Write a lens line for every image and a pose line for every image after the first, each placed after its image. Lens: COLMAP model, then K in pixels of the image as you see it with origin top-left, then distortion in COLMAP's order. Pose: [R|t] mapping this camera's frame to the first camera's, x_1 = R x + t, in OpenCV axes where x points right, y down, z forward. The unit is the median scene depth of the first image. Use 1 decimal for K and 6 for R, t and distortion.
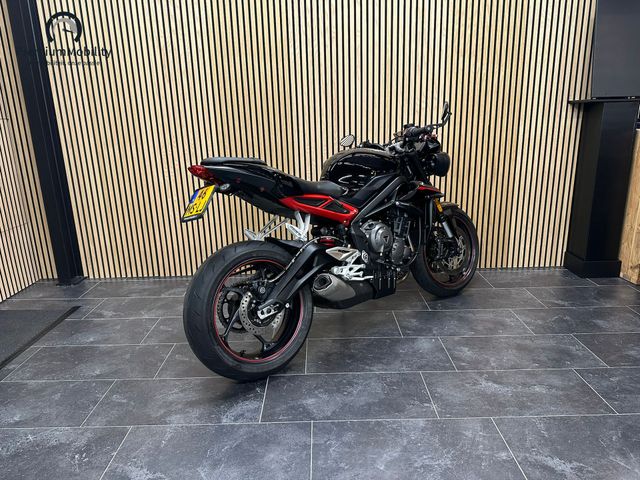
lens RADIAL K [[489.8, 0, 320.0], [0, 489.8, 240.0], [0, 0, 1]] dist [-0.003350, -0.008328]
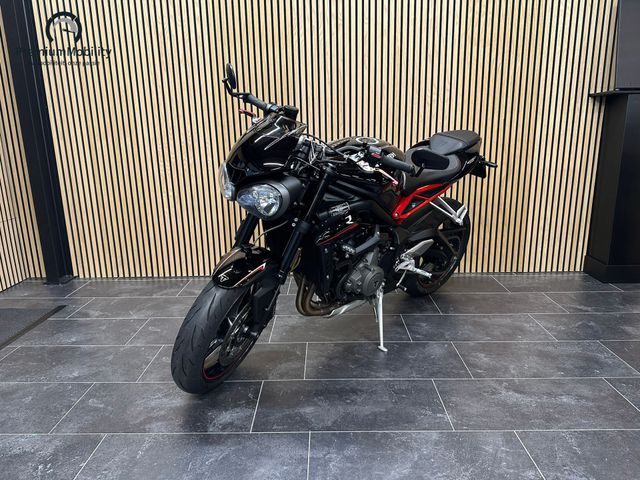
lens RADIAL K [[489.8, 0, 320.0], [0, 489.8, 240.0], [0, 0, 1]] dist [-0.003350, -0.008328]
pose [[0.999868, 0.012087, -0.010841, 0.005263], [-0.012385, 0.999537, -0.027799, 0.036905], [0.010500, 0.027930, 0.999555, 0.081714]]
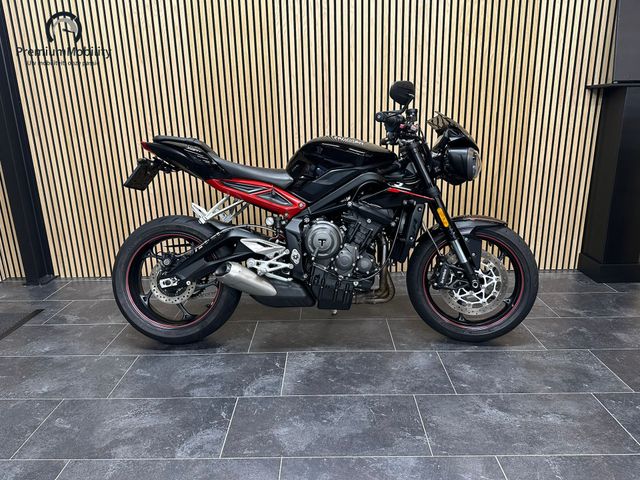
lens RADIAL K [[489.8, 0, 320.0], [0, 489.8, 240.0], [0, 0, 1]] dist [-0.003350, -0.008328]
pose [[0.999895, 0.008160, -0.011989, 0.041808], [-0.008023, 0.999902, 0.011438, -0.010167], [0.012081, -0.011341, 0.999863, 0.120923]]
